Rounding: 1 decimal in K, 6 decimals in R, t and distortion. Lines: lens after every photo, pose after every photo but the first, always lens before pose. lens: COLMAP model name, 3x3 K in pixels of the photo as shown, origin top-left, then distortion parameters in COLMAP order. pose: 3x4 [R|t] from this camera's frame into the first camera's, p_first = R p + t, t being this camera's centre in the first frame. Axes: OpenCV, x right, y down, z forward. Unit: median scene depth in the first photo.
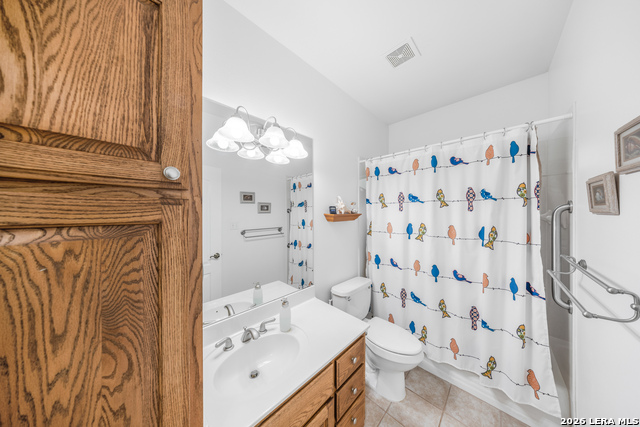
lens RADIAL K [[182.3, 0, 320.0], [0, 182.3, 213.5], [0, 0, 1]] dist [-0.000253, -0.000017]
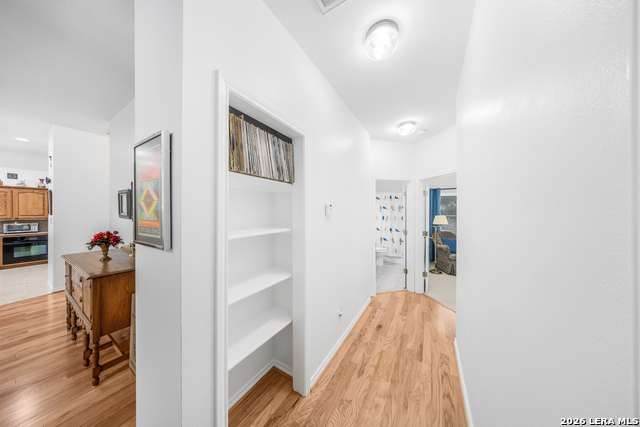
lens RADIAL K [[182.3, 0, 320.0], [0, 182.3, 213.5], [0, 0, 1]] dist [-0.000253, -0.000017]
pose [[0.970887, 0.000553, 0.239538, -1.406665], [-0.001097, 0.999997, 0.002141, 0.010833], [-0.239536, -0.002341, 0.970885, -1.905191]]
